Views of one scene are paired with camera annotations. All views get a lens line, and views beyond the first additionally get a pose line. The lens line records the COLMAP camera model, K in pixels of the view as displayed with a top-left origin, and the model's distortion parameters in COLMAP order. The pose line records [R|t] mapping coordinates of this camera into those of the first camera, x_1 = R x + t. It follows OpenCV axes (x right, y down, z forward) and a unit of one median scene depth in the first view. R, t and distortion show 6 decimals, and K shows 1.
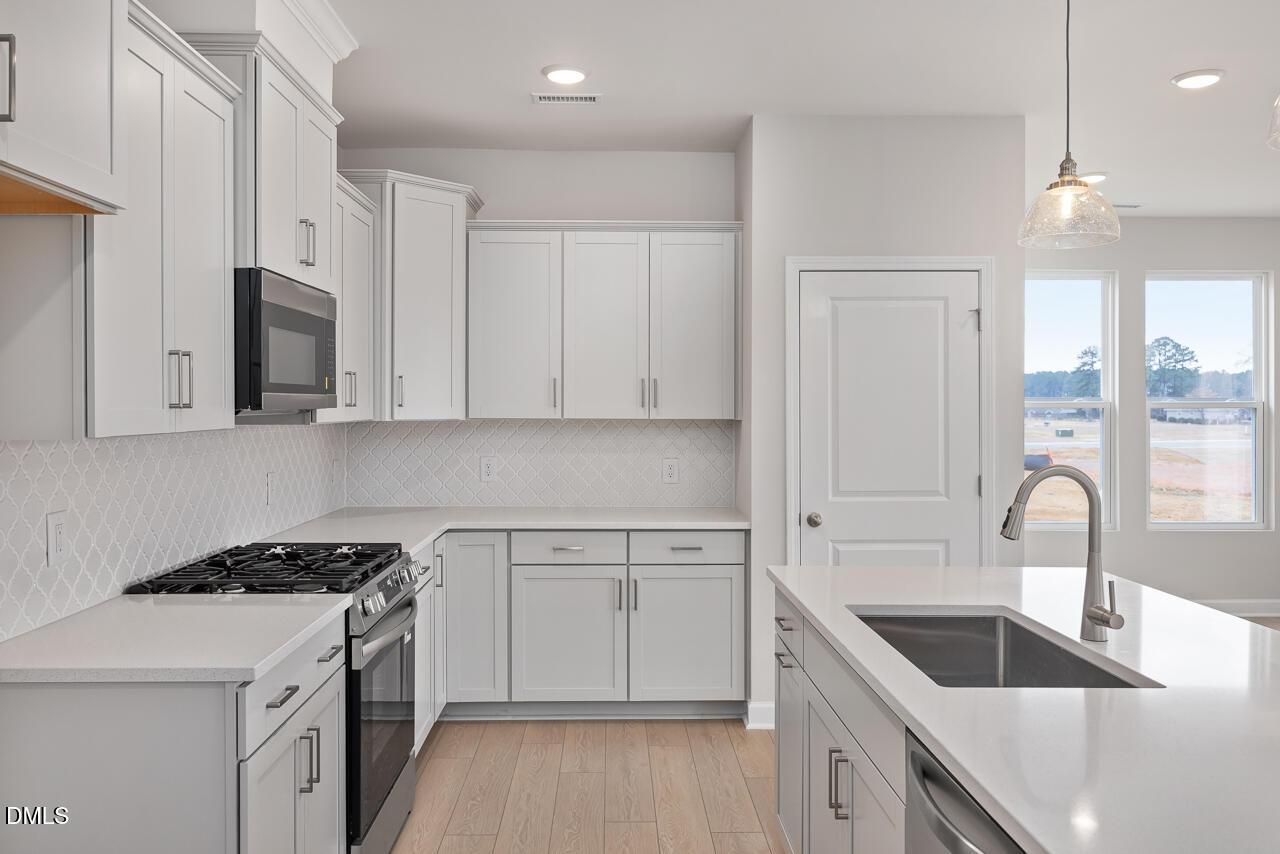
lens RADIAL K [[986.6, 0, 610.2], [0, 986.6, 406.4], [0, 0, 1]] dist [-0.002958, -0.006859]
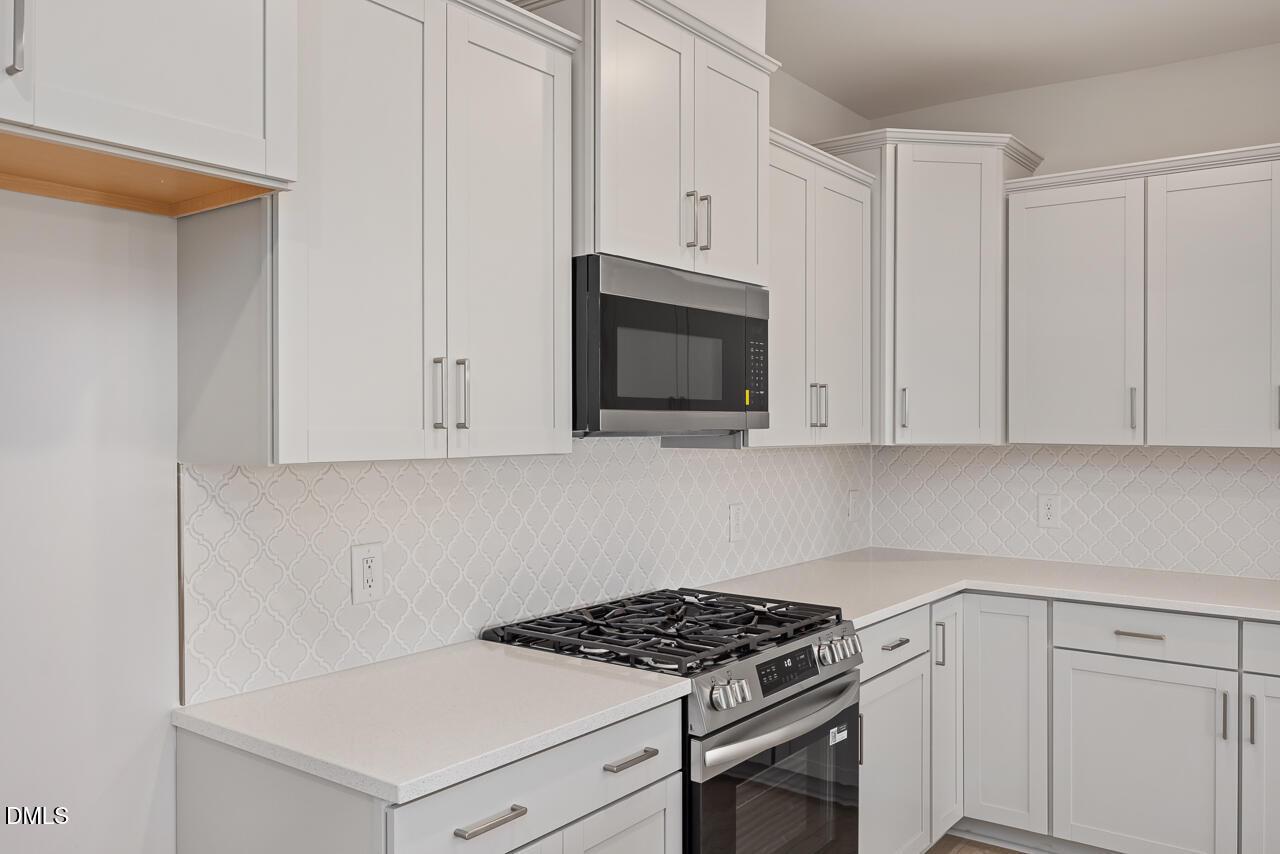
lens RADIAL K [[986.6, 0, 645.4], [0, 986.6, 422.9], [0, 0, 1]] dist [-0.002958, -0.006859]
pose [[0.791263, 0.000624, -0.611475, 0.105720], [-0.002981, 0.999992, -0.002836, -0.000393], [0.611468, 0.004067, 0.791259, 0.249385]]
